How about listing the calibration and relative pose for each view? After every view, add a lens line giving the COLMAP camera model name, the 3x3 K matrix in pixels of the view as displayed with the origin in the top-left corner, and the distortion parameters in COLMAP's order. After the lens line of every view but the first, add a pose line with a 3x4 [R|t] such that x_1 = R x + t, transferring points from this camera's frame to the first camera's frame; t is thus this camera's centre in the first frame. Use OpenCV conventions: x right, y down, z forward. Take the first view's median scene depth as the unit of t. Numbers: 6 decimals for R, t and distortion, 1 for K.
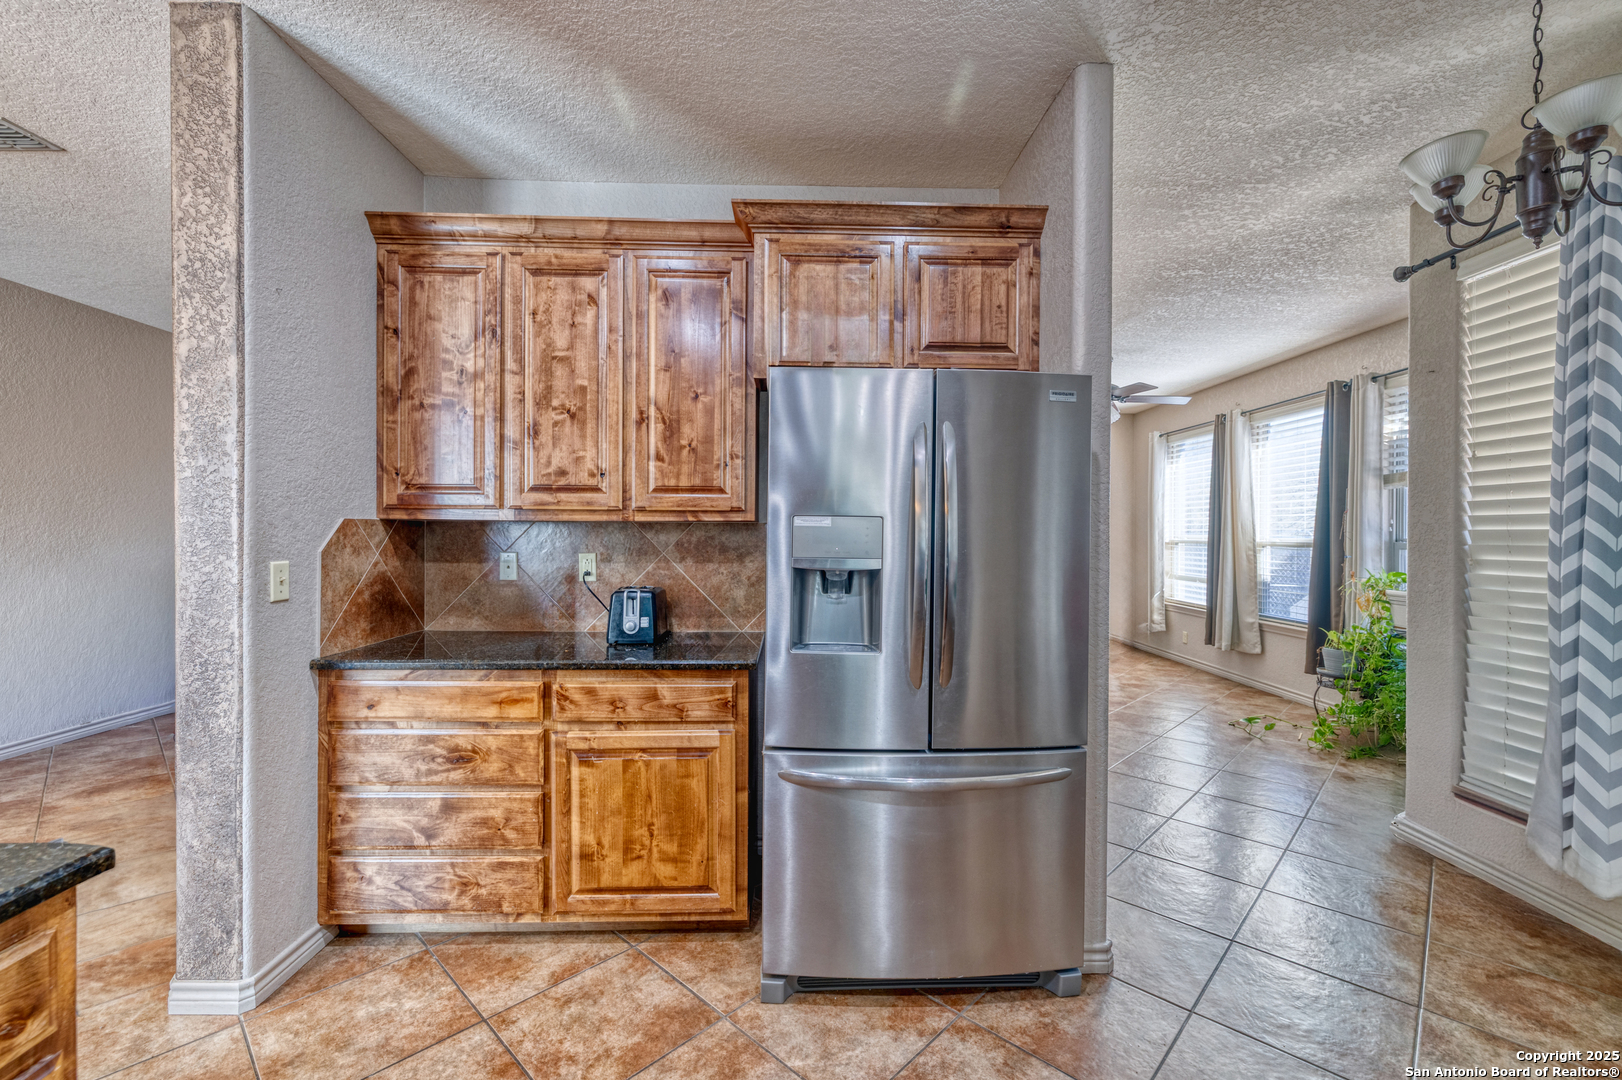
lens RADIAL K [[690.0, 0, 808.9], [0, 690.0, 535.8], [0, 0, 1]] dist [-0.000718, 0.000056]
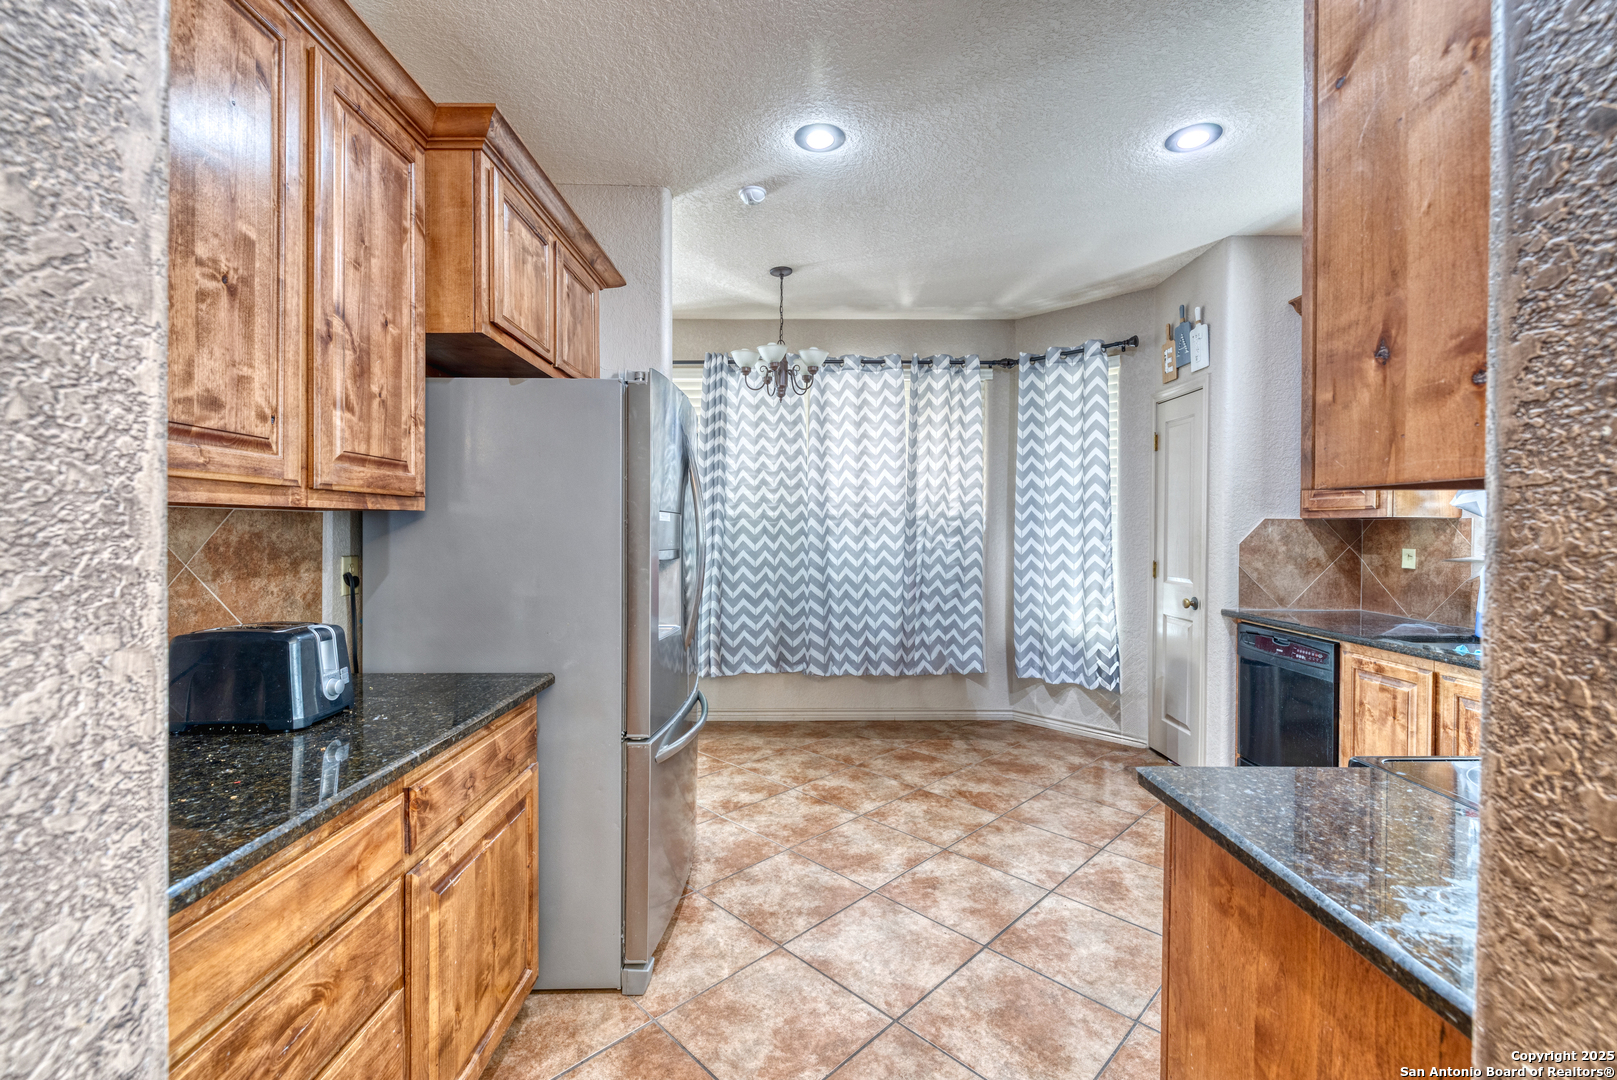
lens RADIAL K [[687.9, 0, 808.0], [0, 687.9, 537.9], [0, 0, 1]] dist [-0.000718, 0.000056]
pose [[0.021637, -0.019163, 0.999582, -0.823464], [0.001932, 0.999815, 0.019125, -0.006147], [-0.999764, 0.001517, 0.021670, 0.577230]]
